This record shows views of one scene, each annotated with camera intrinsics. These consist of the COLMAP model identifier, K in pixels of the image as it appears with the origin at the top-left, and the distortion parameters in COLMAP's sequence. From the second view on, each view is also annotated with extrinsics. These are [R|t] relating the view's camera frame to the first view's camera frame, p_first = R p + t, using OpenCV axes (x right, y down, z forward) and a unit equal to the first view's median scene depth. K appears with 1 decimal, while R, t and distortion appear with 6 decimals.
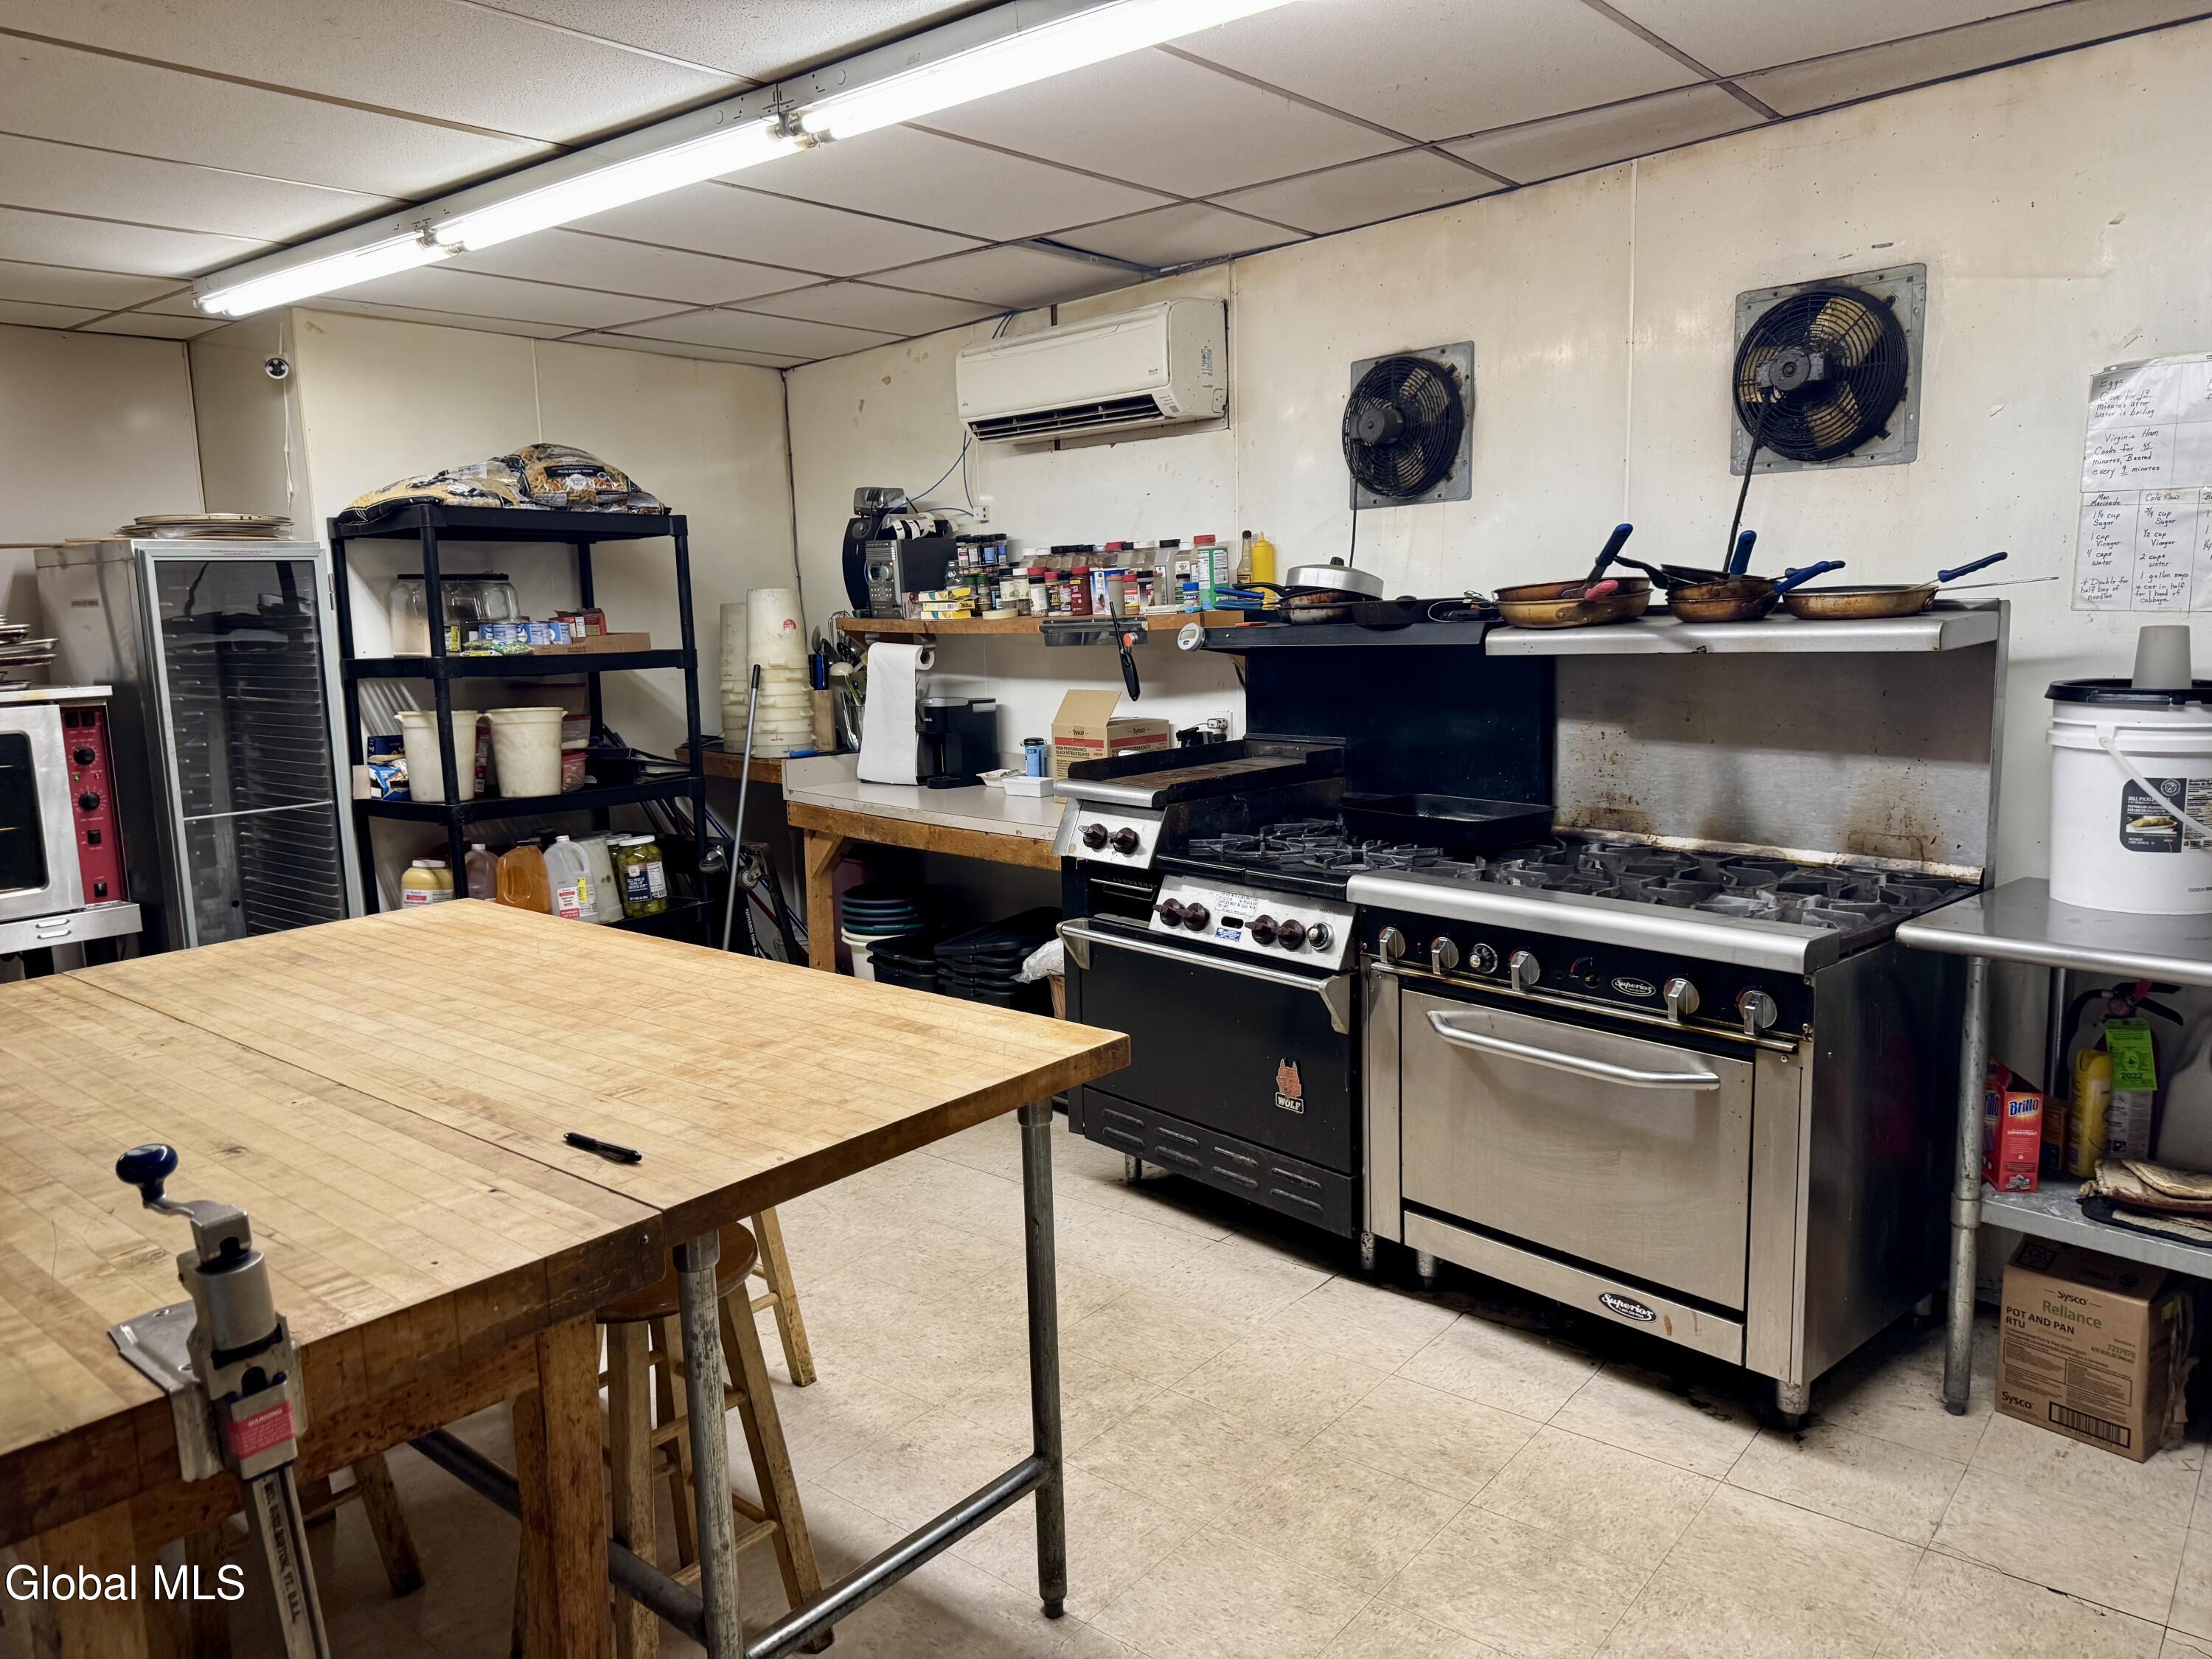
lens RADIAL K [[1563.6, 0, 1096.1], [0, 1563.6, 828.5], [0, 0, 1]] dist [0.044335, -0.043647]
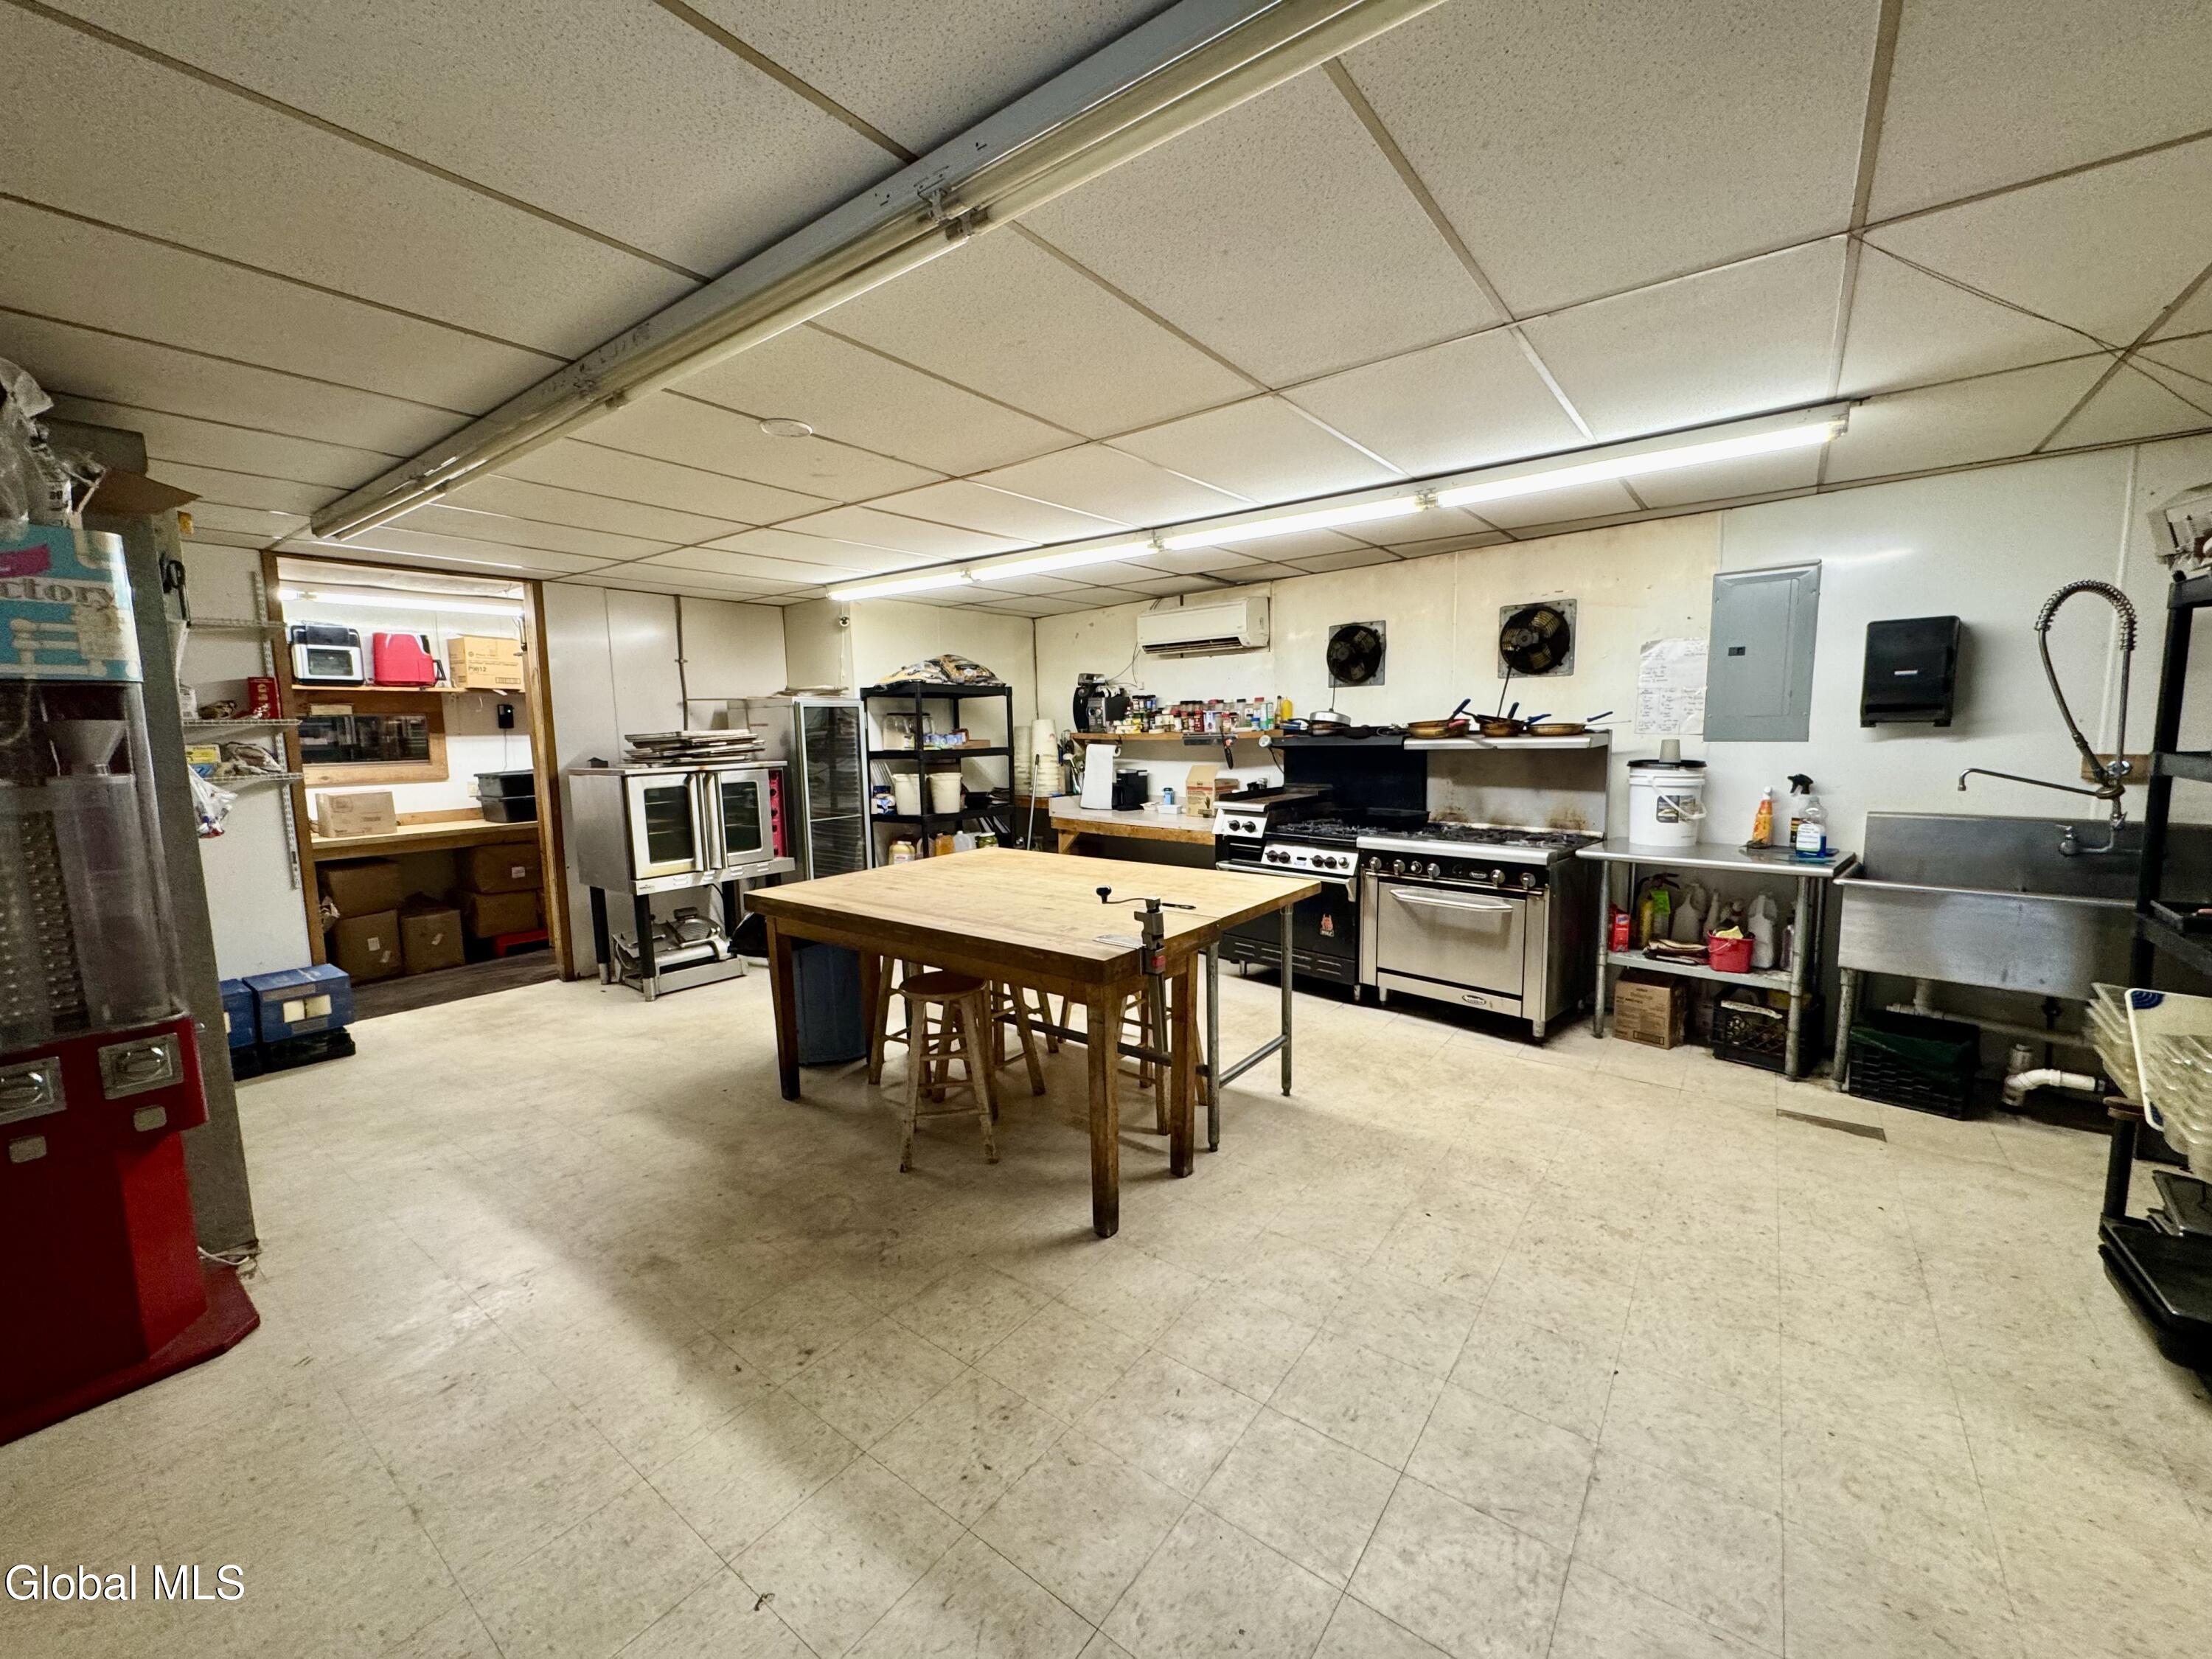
lens RADIAL K [[891.7, 0, 1101.7], [0, 891.7, 826.1], [0, 0, 1]] dist [-0.001576, 0.000334]
pose [[0.999294, 0.002124, 0.037505, -0.281677], [-0.000956, 0.999515, -0.031126, 0.054512], [-0.037553, 0.031068, 0.998812, -0.383333]]
